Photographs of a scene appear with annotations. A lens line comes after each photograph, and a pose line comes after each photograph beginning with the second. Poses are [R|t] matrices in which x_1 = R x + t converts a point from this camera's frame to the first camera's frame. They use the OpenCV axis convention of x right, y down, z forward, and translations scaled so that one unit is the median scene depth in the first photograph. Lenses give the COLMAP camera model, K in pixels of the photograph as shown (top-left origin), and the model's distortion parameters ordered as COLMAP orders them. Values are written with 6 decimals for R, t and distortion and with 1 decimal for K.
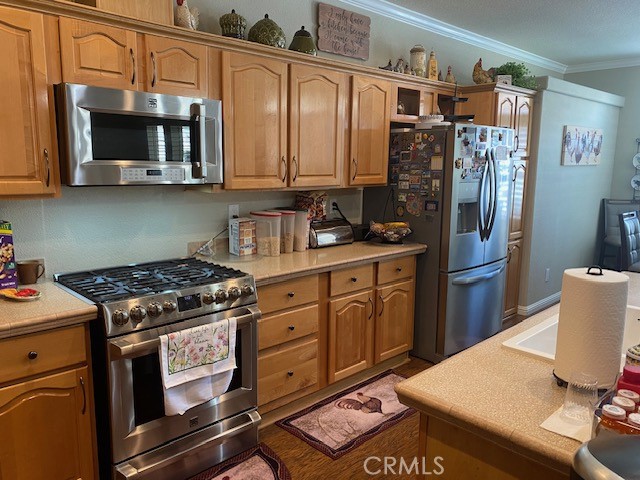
lens RADIAL K [[488.7, 0, 318.1], [0, 488.7, 238.6], [0, 0, 1]] dist [-0.007030, 0.033363]
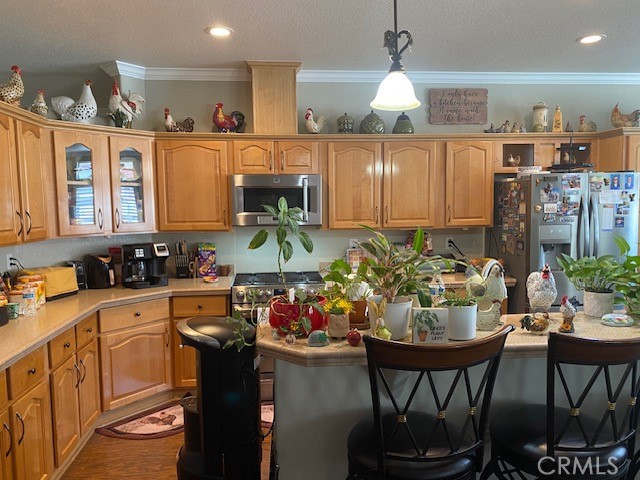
lens RADIAL K [[488.7, 0, 316.4], [0, 488.7, 237.5], [0, 0, 1]] dist [-0.007030, 0.033363]
pose [[0.803181, 0.026959, -0.595125, 0.537317], [-0.071805, 0.996073, -0.051787, 0.008967], [0.591392, 0.084327, 0.801963, -0.206712]]
